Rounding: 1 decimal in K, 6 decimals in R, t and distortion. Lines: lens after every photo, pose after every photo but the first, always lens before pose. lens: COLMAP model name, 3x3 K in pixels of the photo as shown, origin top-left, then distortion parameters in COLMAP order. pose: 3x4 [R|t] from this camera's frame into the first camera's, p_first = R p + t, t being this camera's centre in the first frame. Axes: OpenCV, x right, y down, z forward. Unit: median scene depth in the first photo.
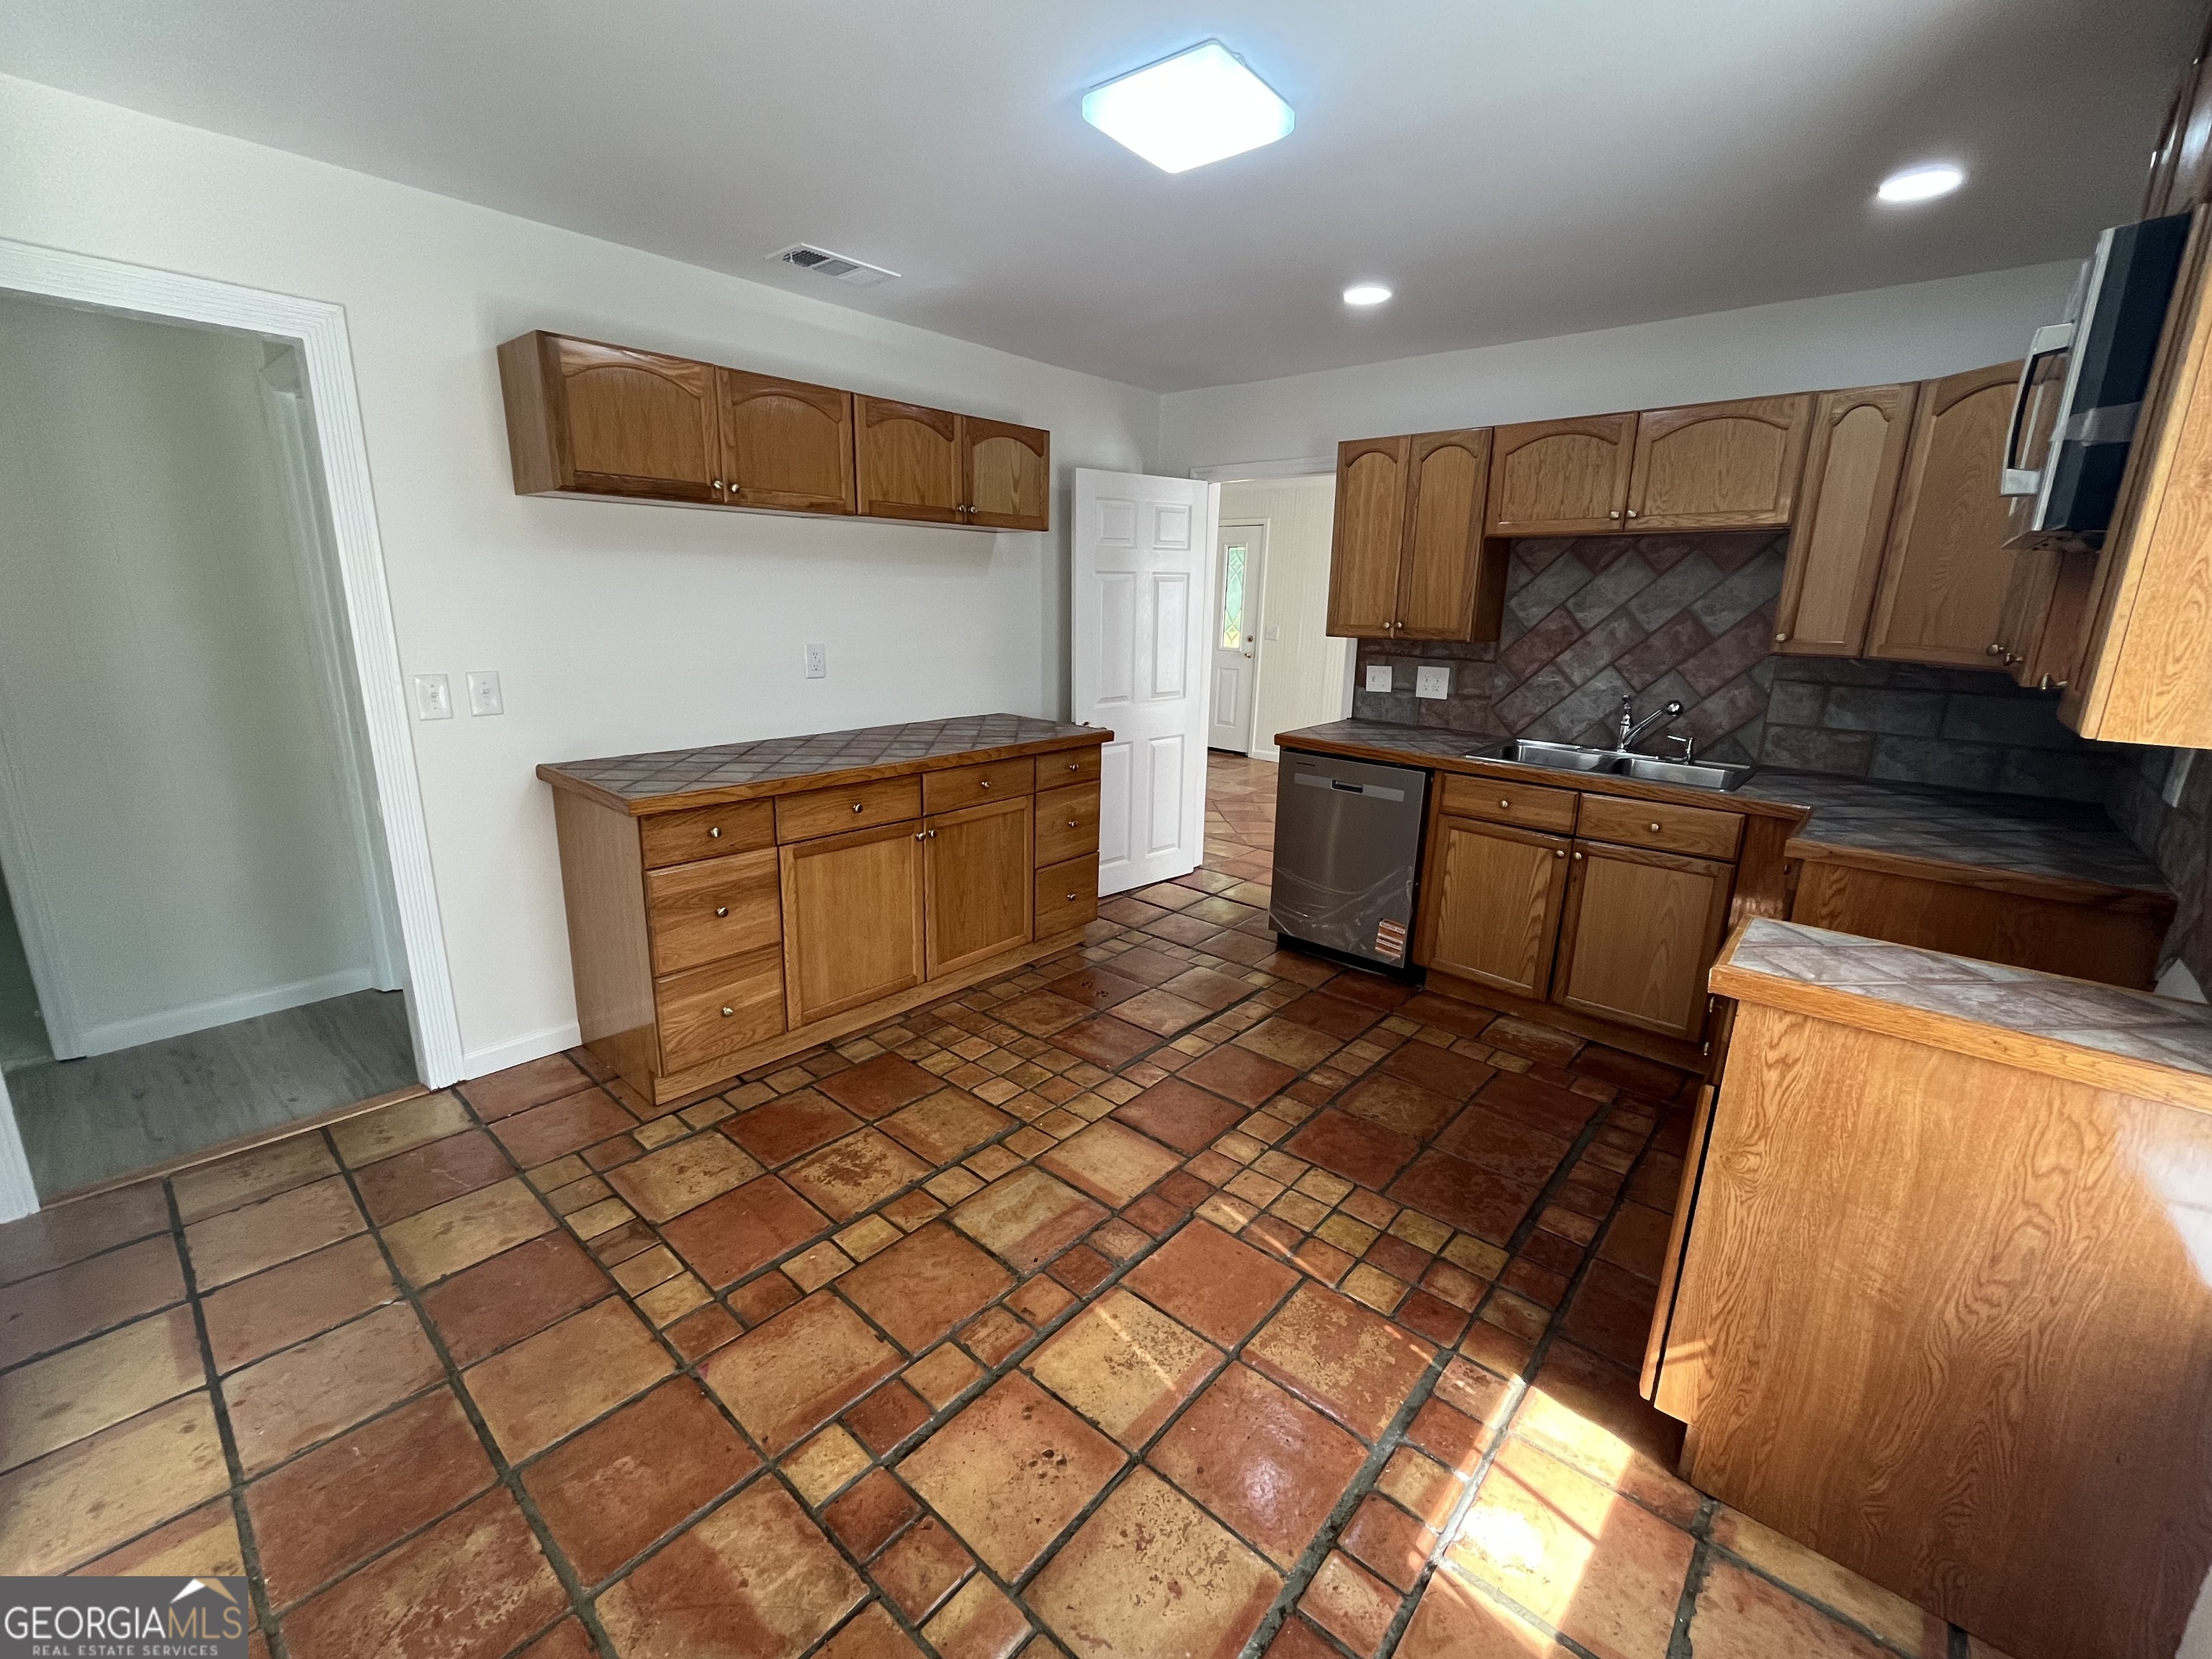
lens RADIAL K [[901.7, 0, 1115.0], [0, 901.7, 820.7], [0, 0, 1]] dist [-0.002734, -0.000365]
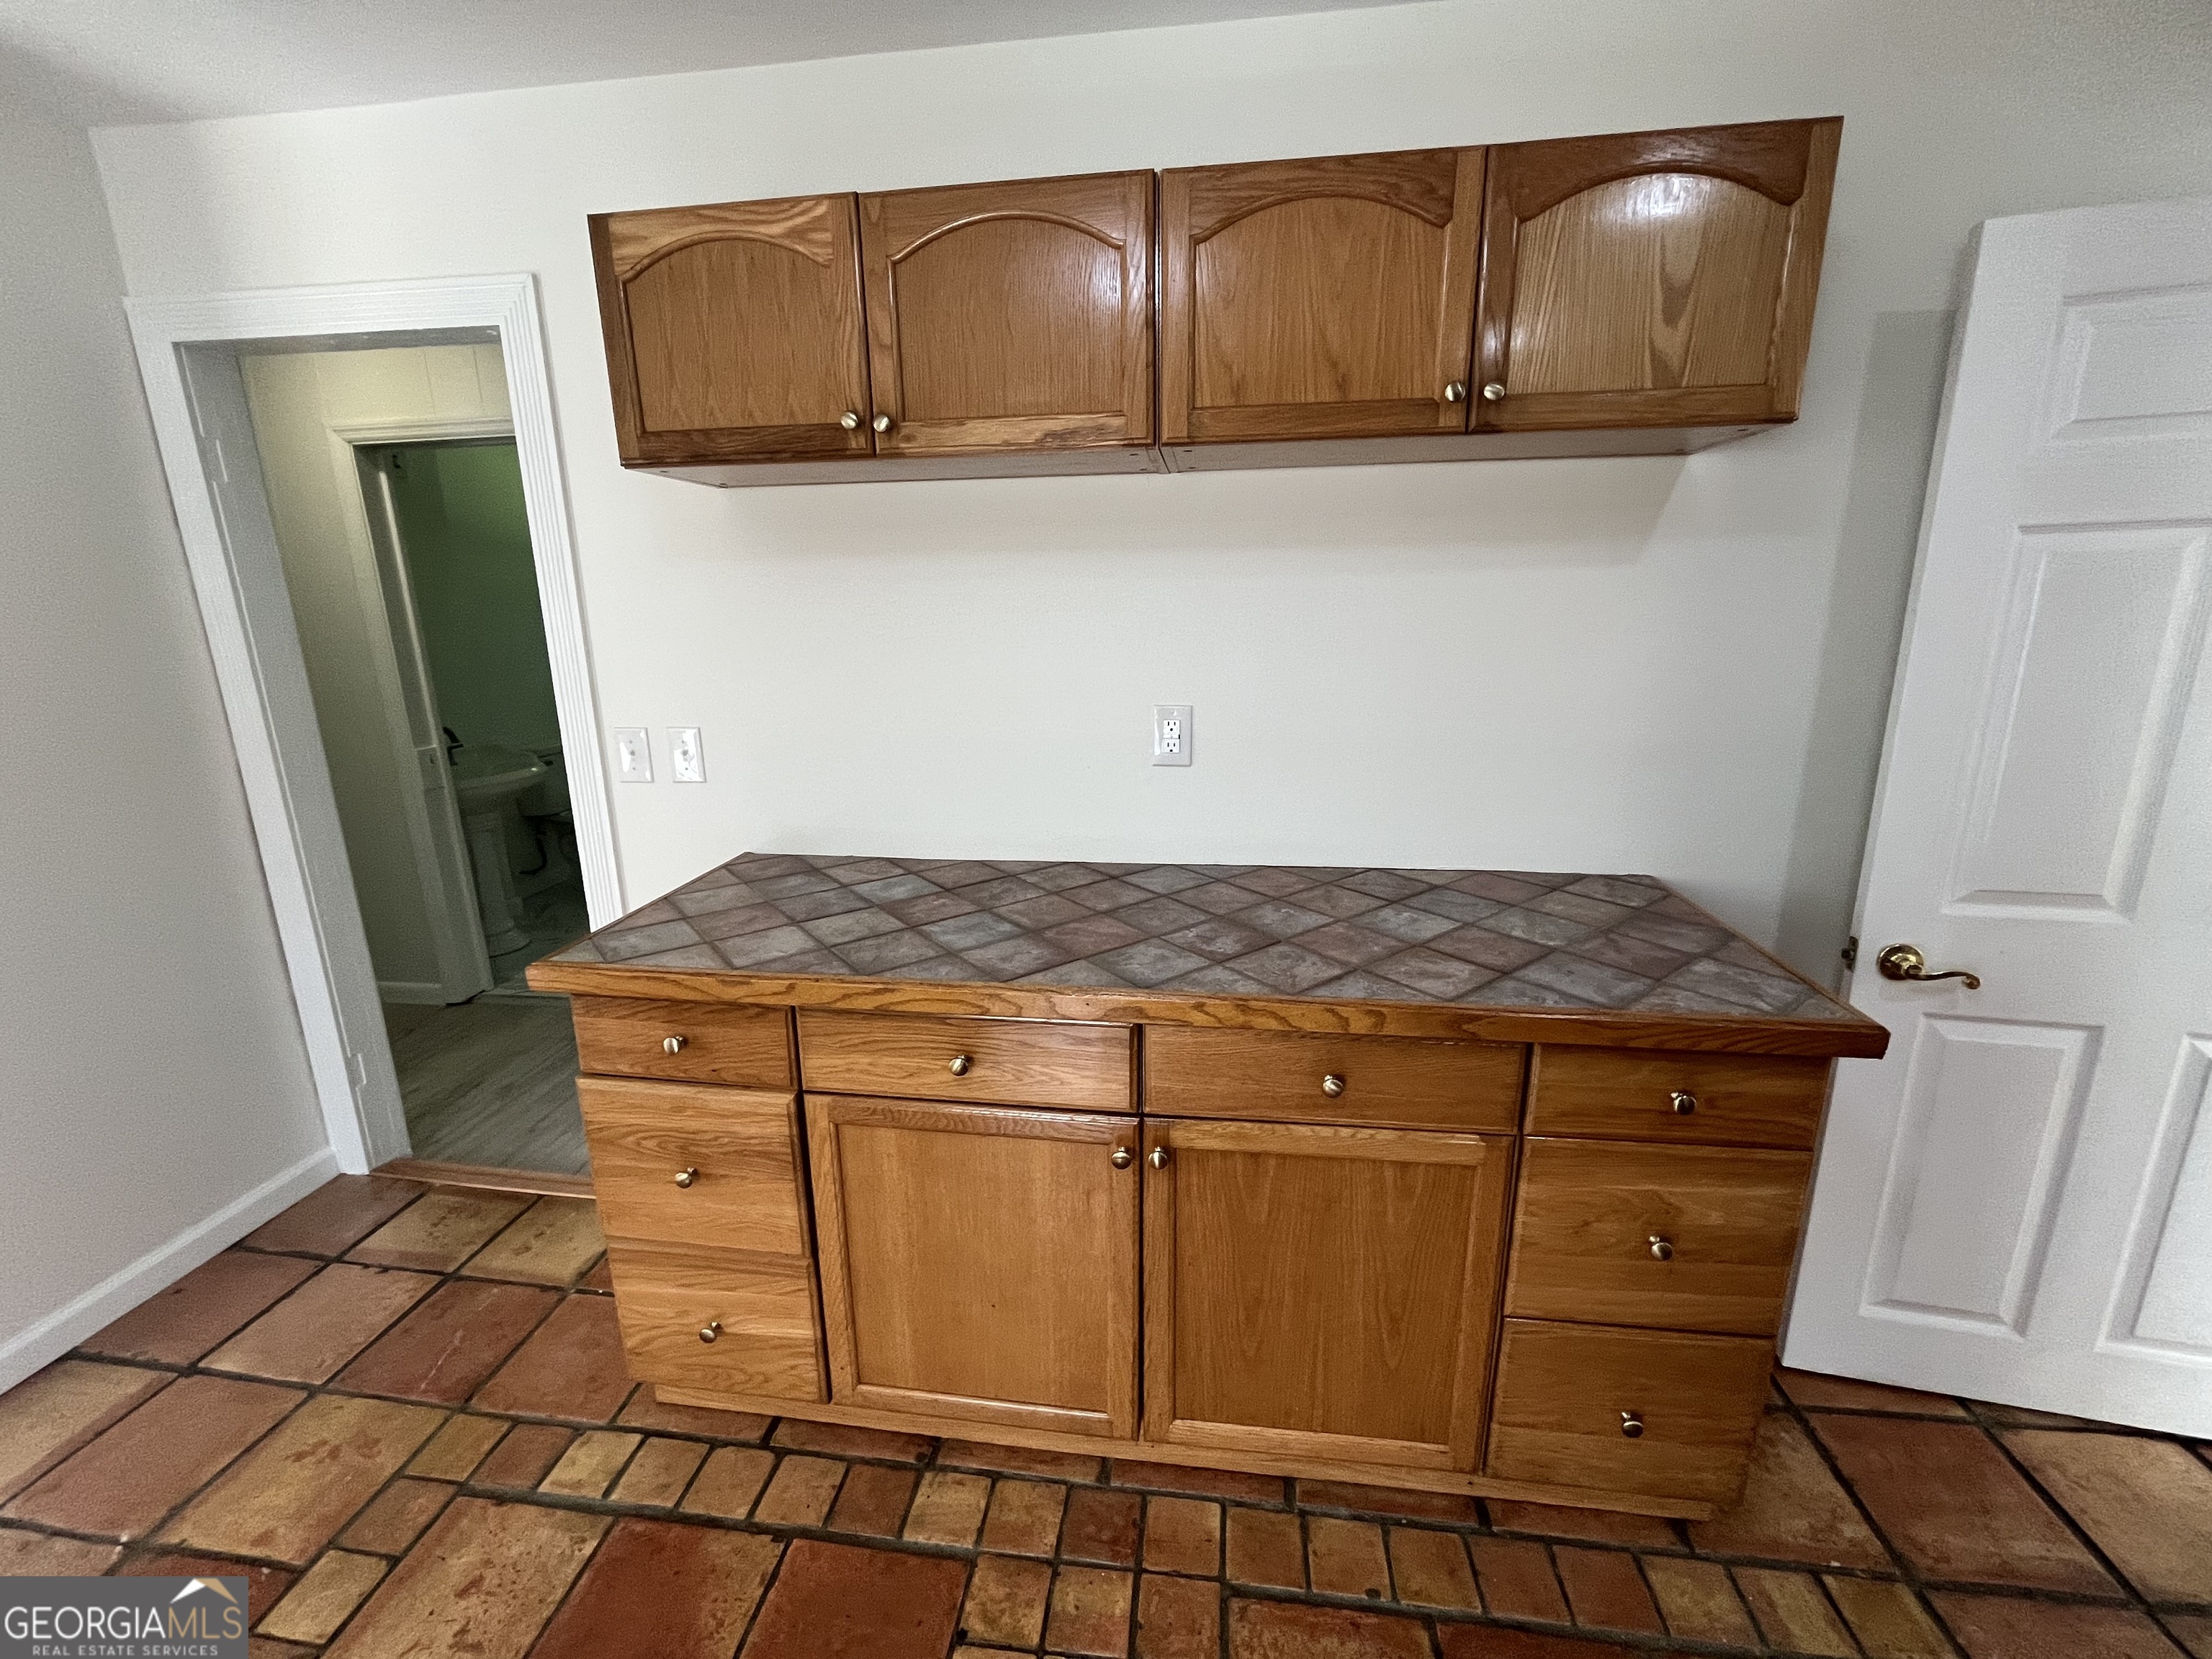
lens RADIAL K [[901.7, 0, 1097.9], [0, 901.7, 826.1], [0, 0, 1]] dist [-0.002734, -0.000365]
pose [[0.544064, 0.171195, -0.821393, 0.106895], [-0.183392, 0.979556, 0.082687, -0.166624], [0.818756, 0.105650, 0.564337, 0.681659]]
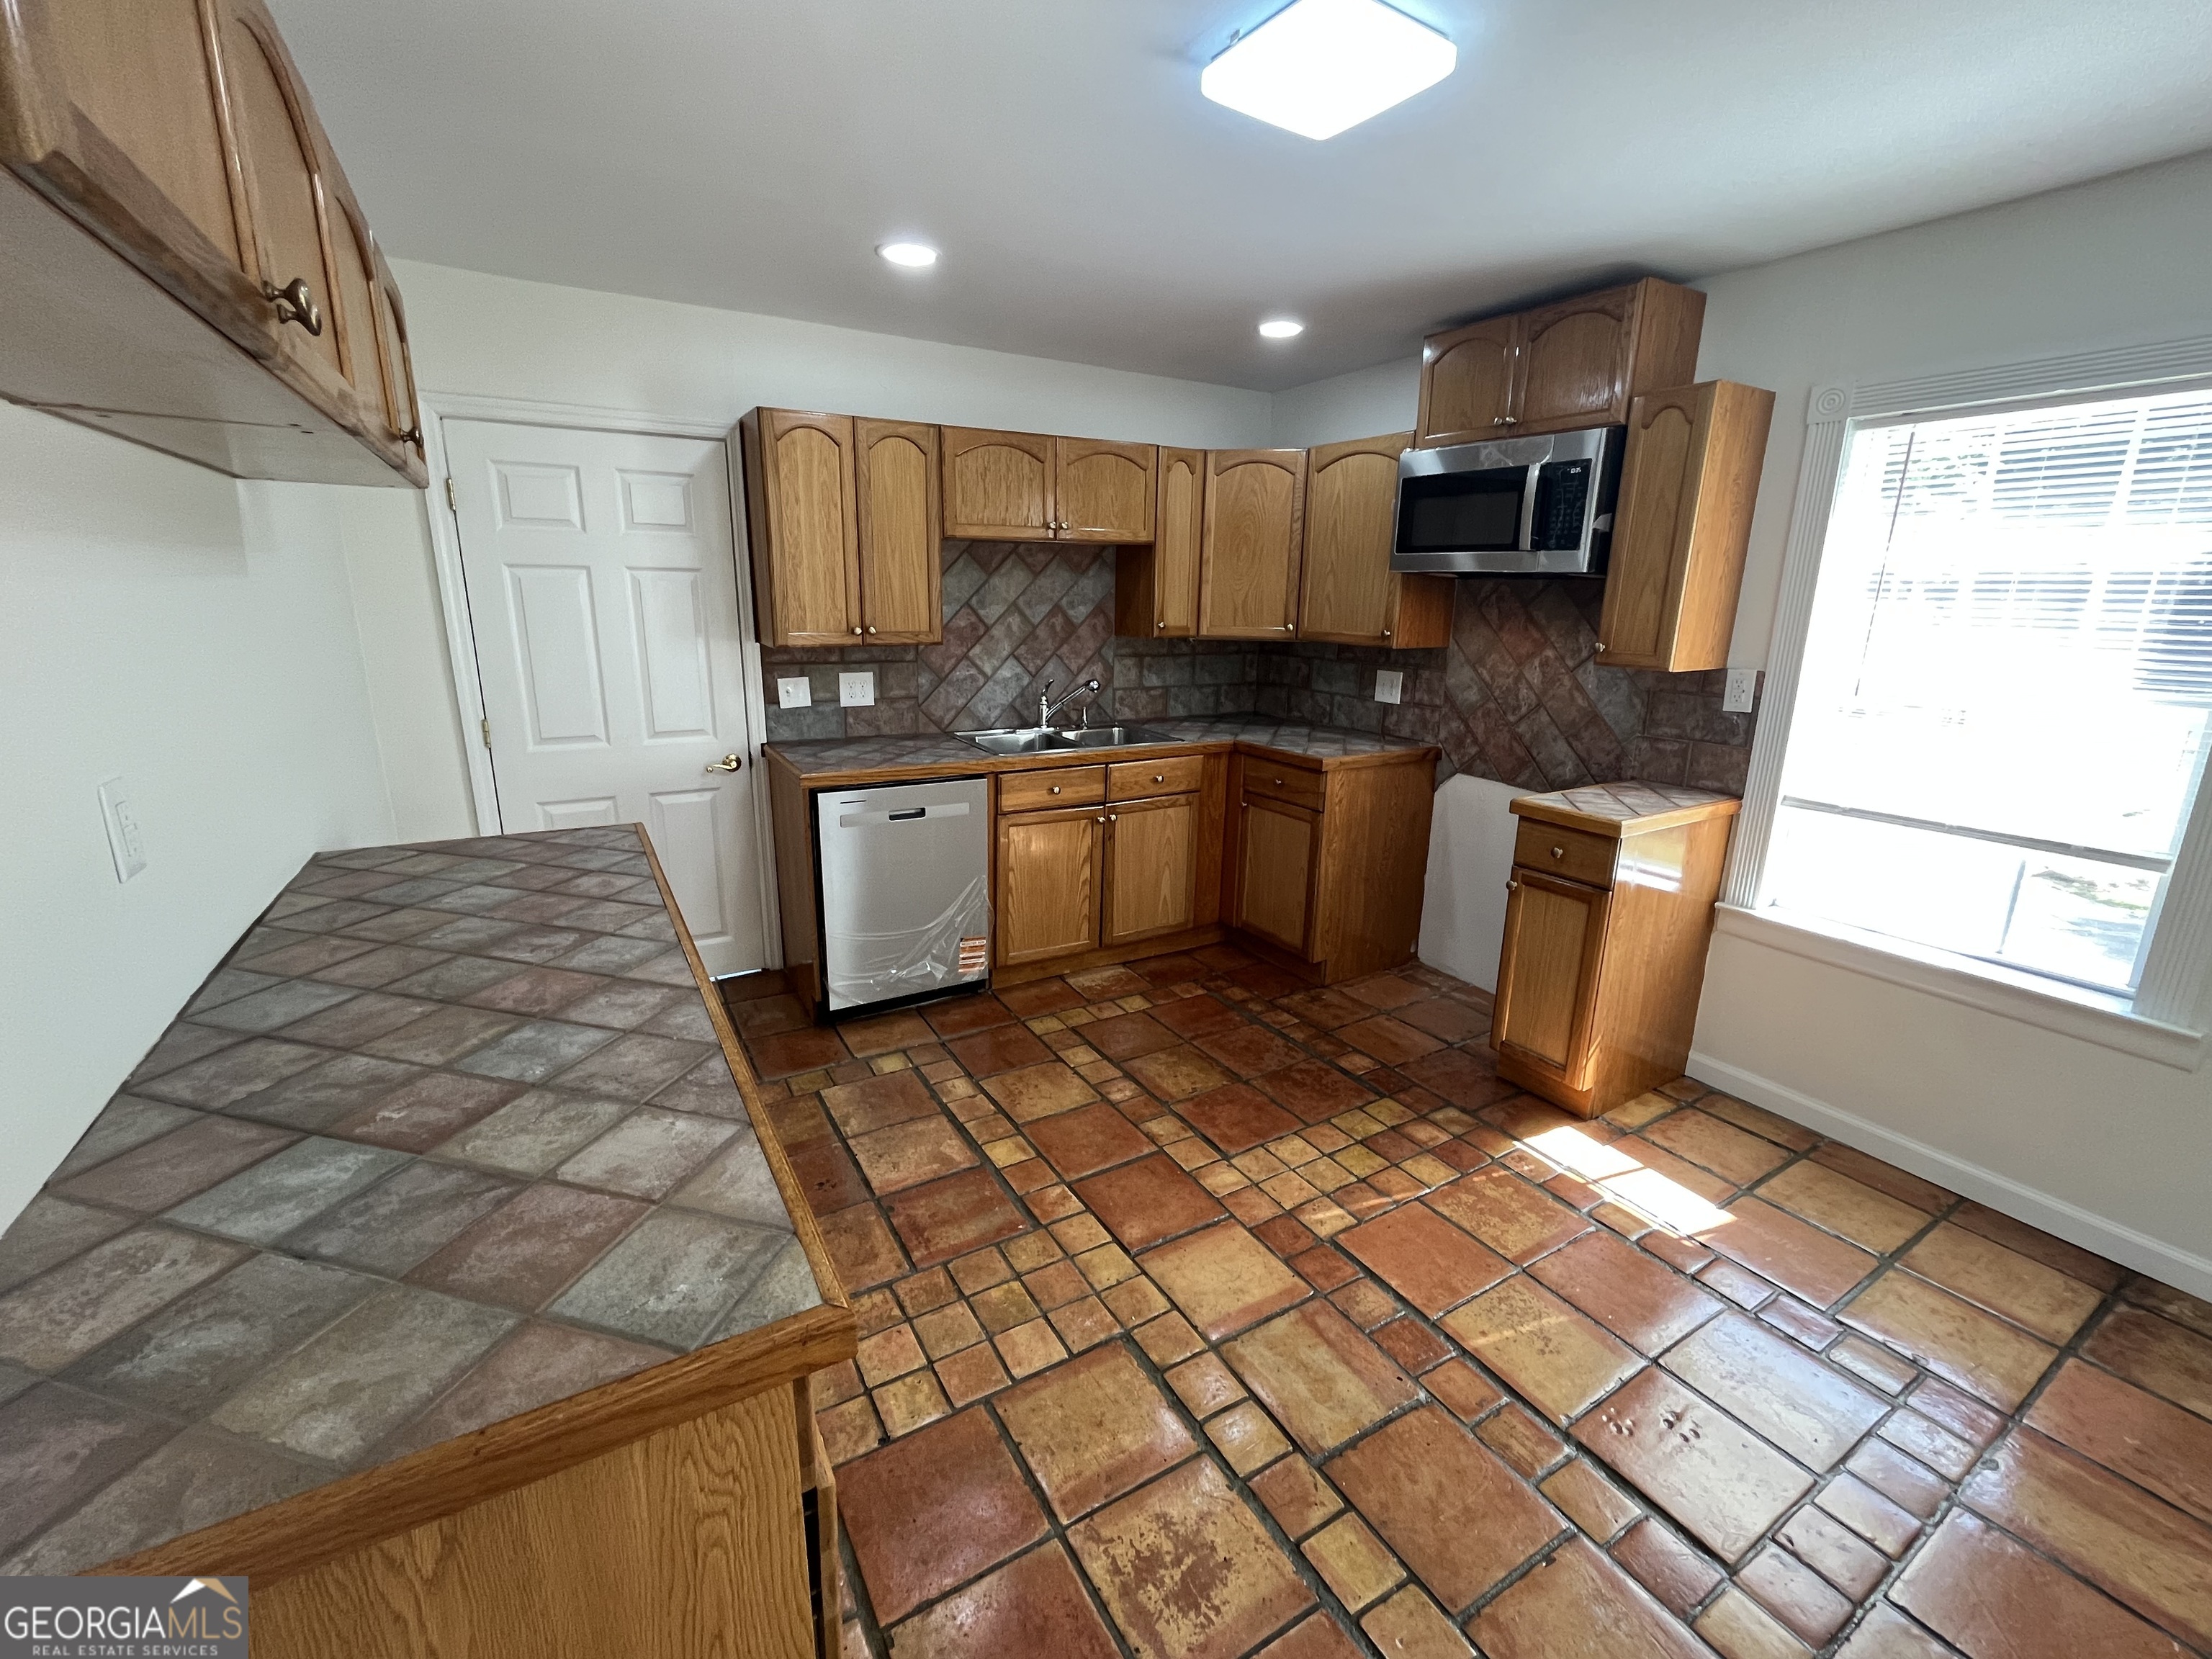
lens RADIAL K [[901.7, 0, 1090.3], [0, 901.7, 824.2], [0, 0, 1]] dist [-0.002734, -0.000365]
pose [[0.337572, -0.250812, 0.907270, -0.539319], [0.225130, 0.957388, 0.180902, -0.163471], [-0.913981, 0.143186, 0.379652, 0.547647]]
